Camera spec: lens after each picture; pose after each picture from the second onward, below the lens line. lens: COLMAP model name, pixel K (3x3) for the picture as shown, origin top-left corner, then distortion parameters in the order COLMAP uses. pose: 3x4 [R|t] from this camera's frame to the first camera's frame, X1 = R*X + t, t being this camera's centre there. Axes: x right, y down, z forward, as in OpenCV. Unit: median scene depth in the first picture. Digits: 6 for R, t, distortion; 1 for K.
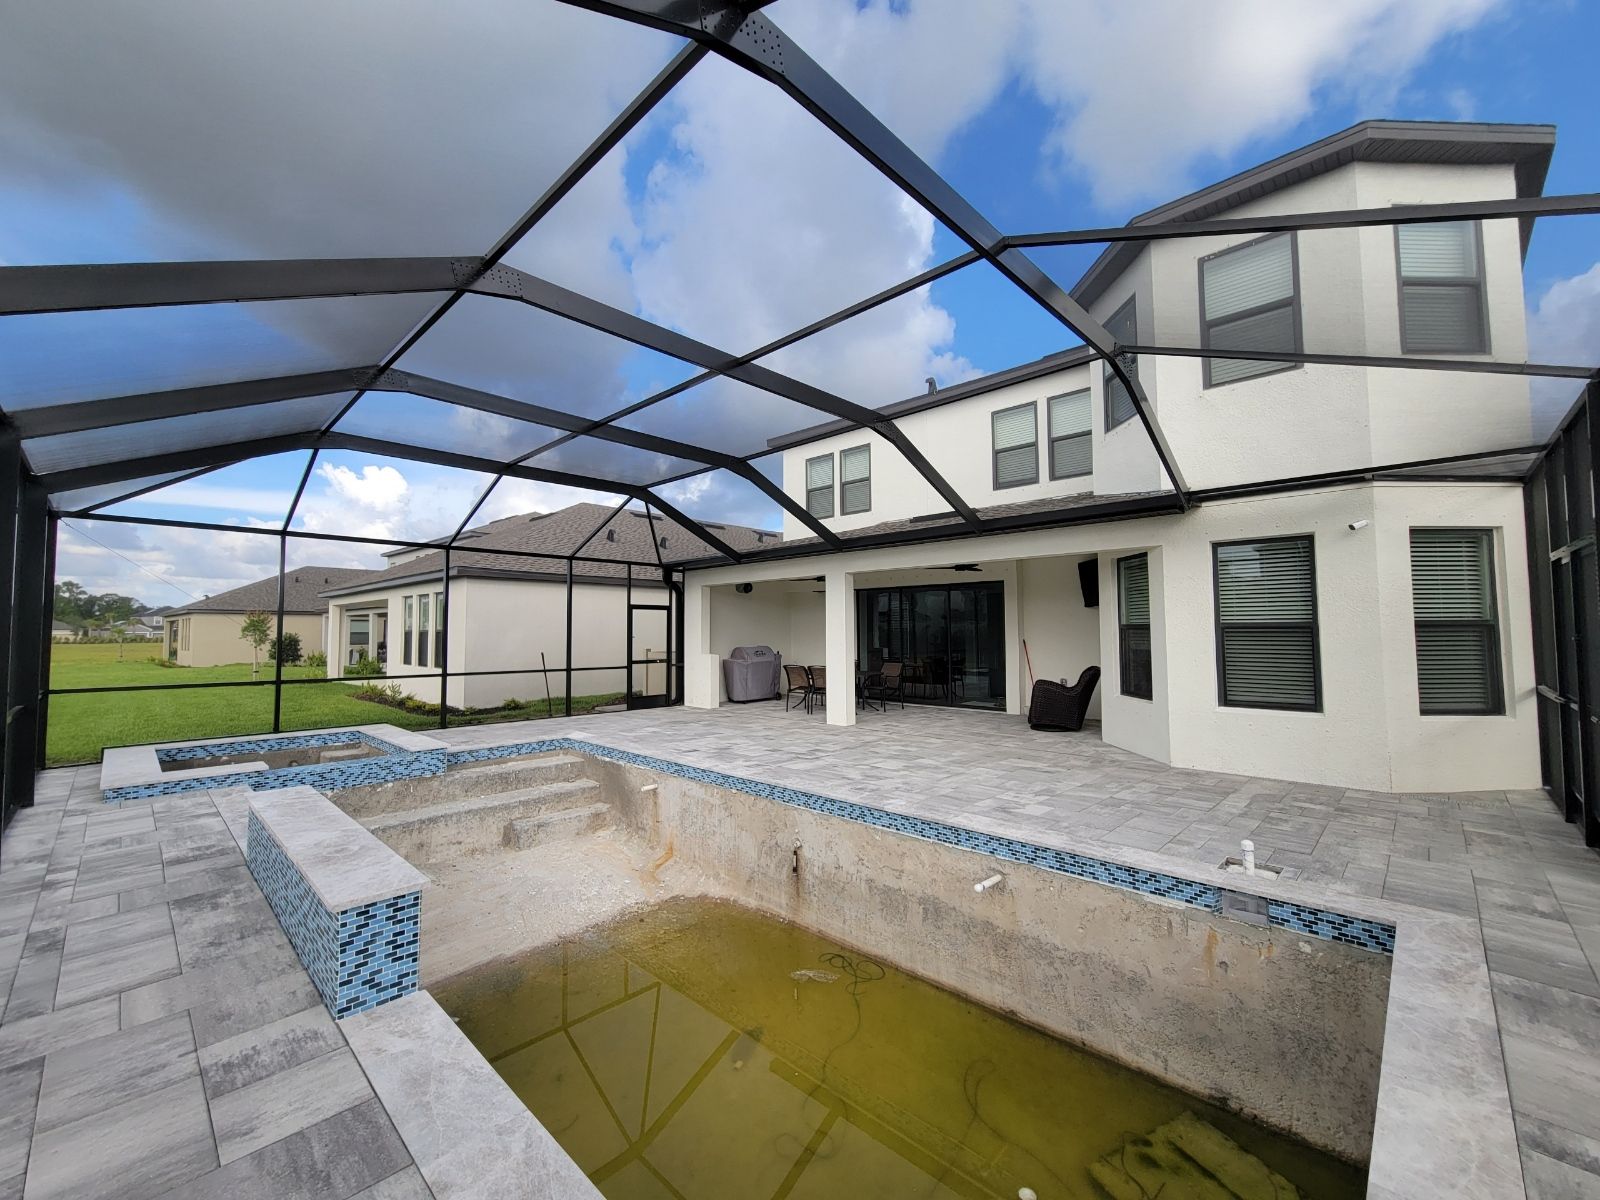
lens RADIAL K [[651.7, 0, 810.1], [0, 651.7, 598.0], [0, 0, 1]] dist [0.003147, -0.001943]
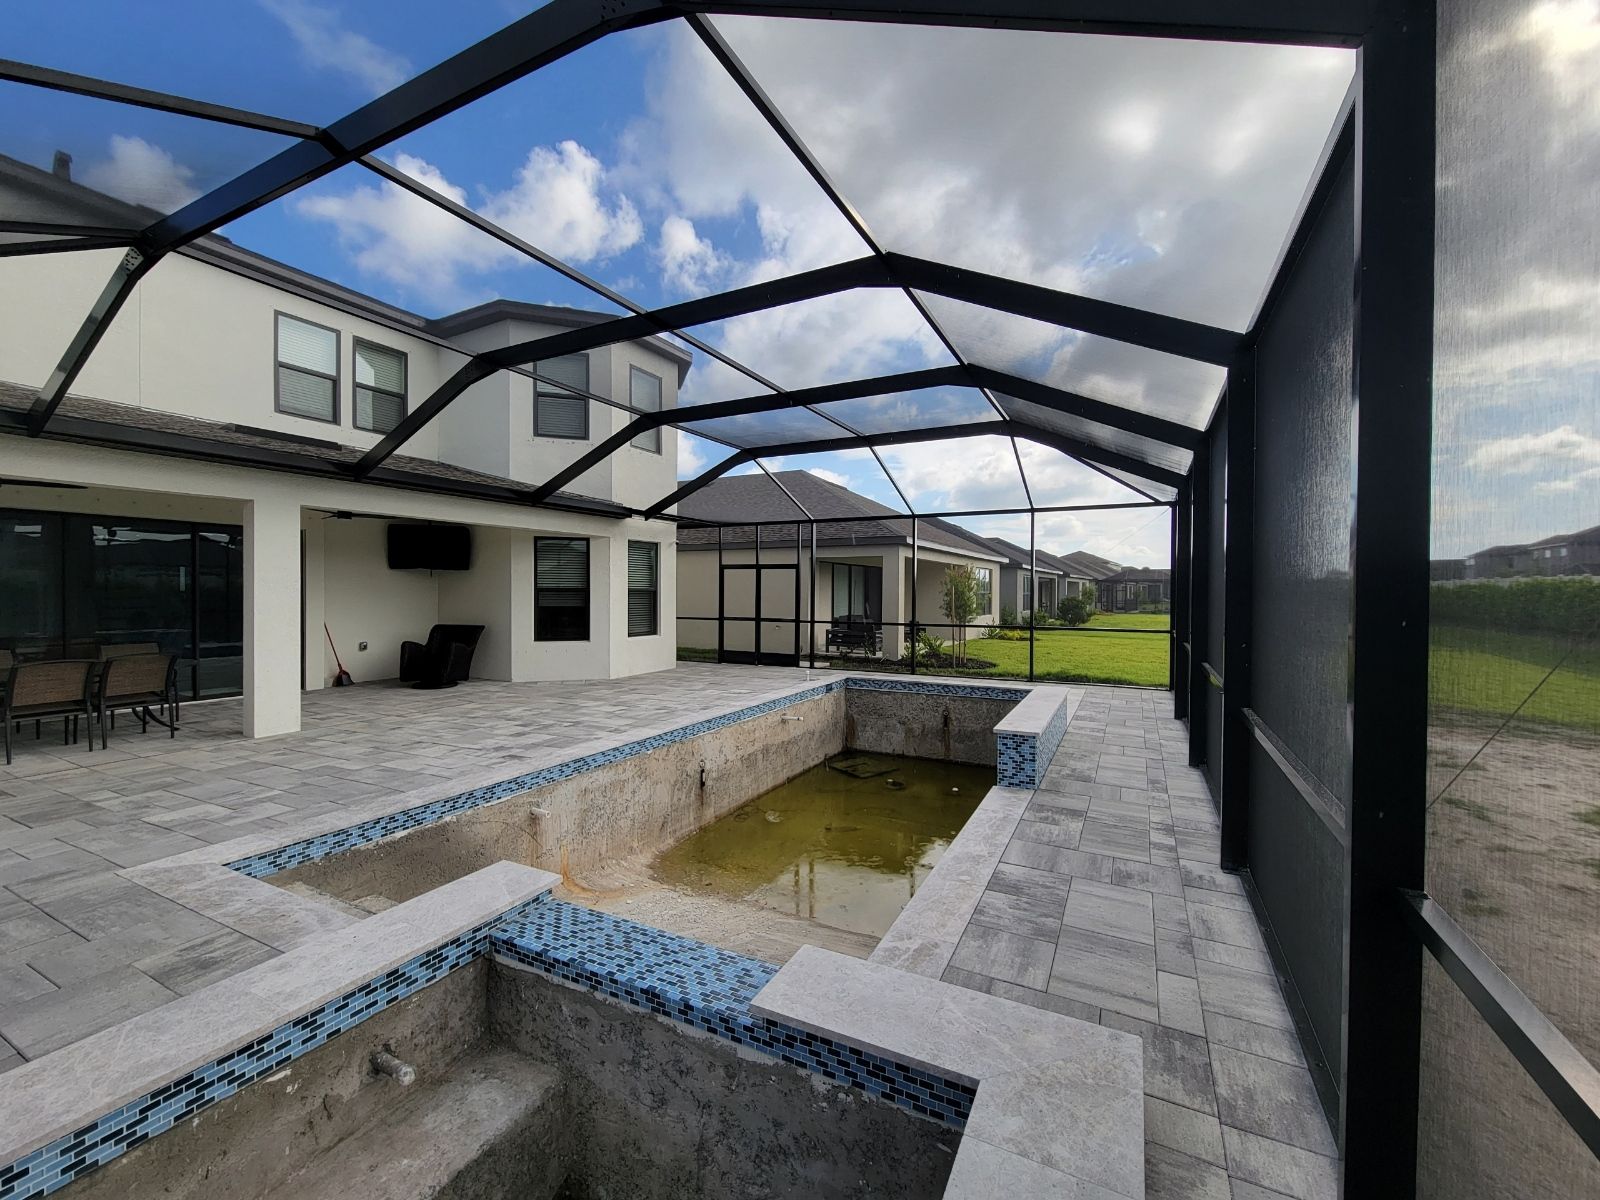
lens RADIAL K [[651.7, 0, 800.5], [0, 651.7, 599.9], [0, 0, 1]] dist [0.003147, -0.001943]
pose [[-0.281324, -0.008018, 0.959579, -1.143998], [-0.050144, 0.998722, -0.006356, 0.057925], [-0.958302, -0.049906, -0.281367, 1.074331]]
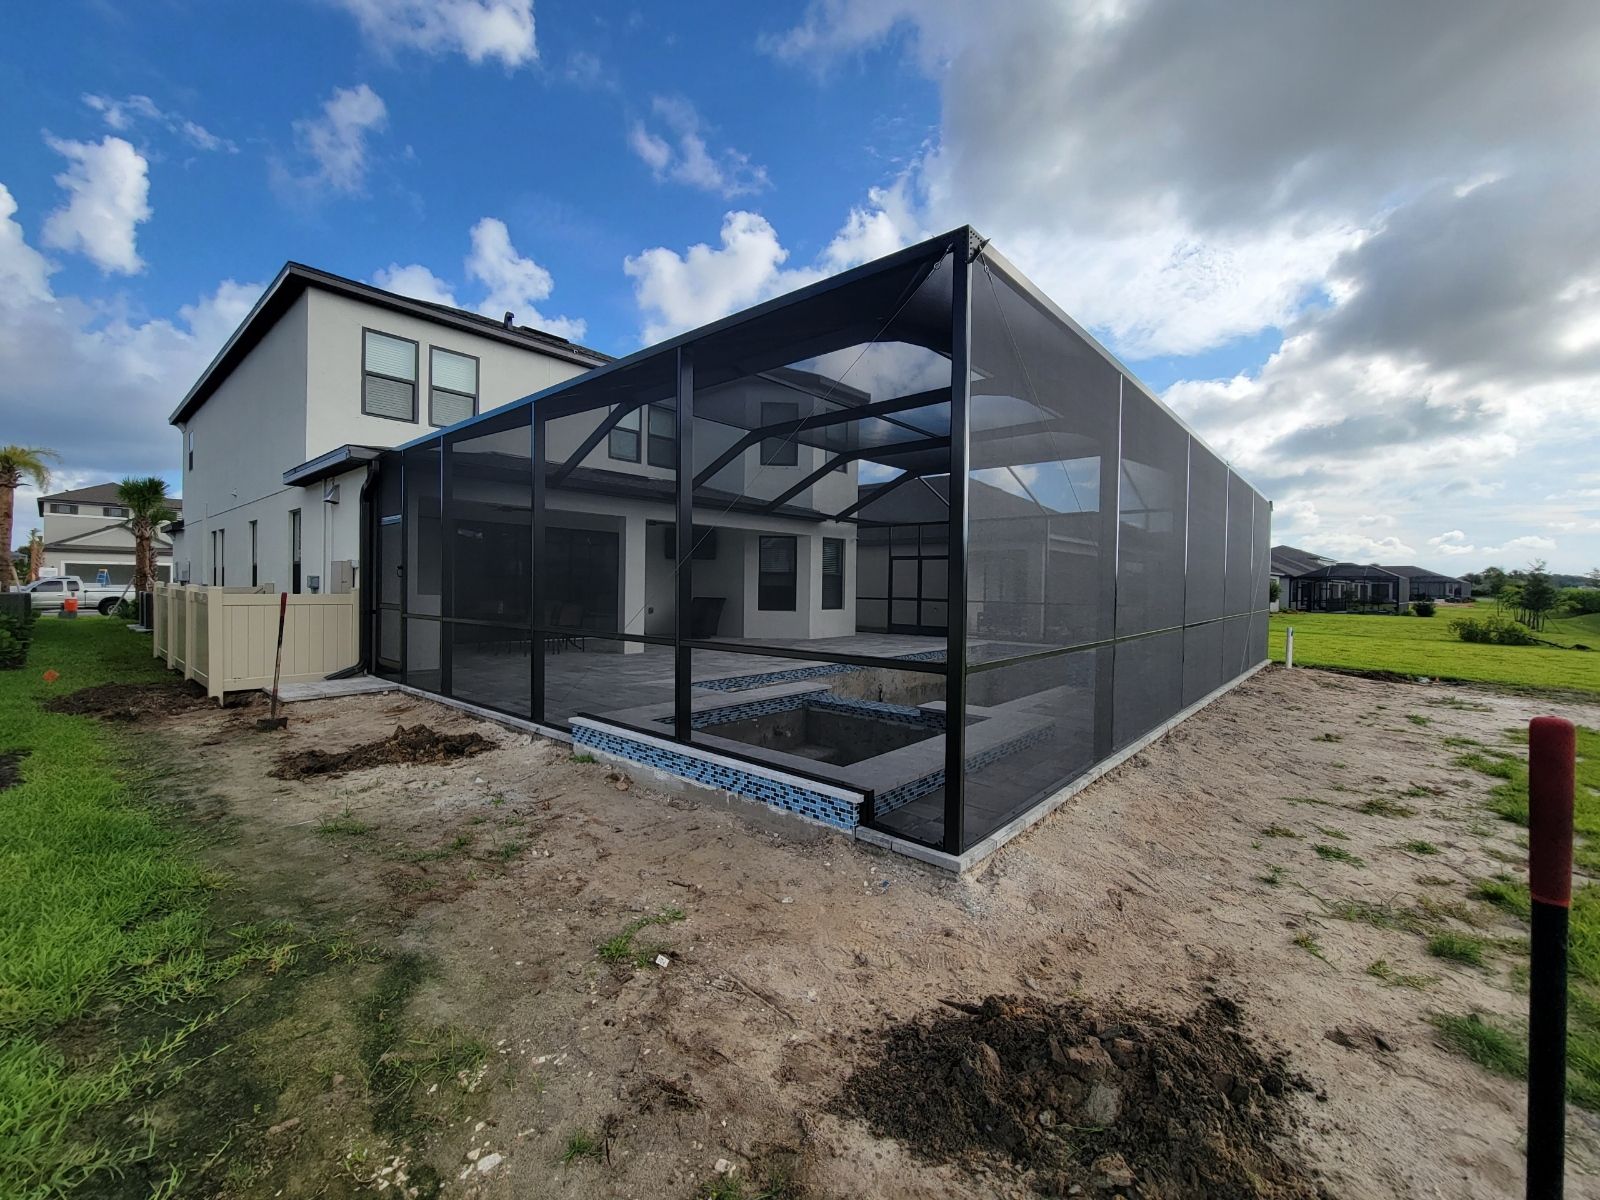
lens RADIAL K [[651.7, 0, 802.0], [0, 651.7, 598.4], [0, 0, 1]] dist [0.003147, -0.001943]
pose [[-0.041422, -0.012723, 0.999061, -1.691201], [-0.063139, 0.997954, 0.010091, 0.109811], [-0.997145, -0.062661, -0.042141, 1.194419]]
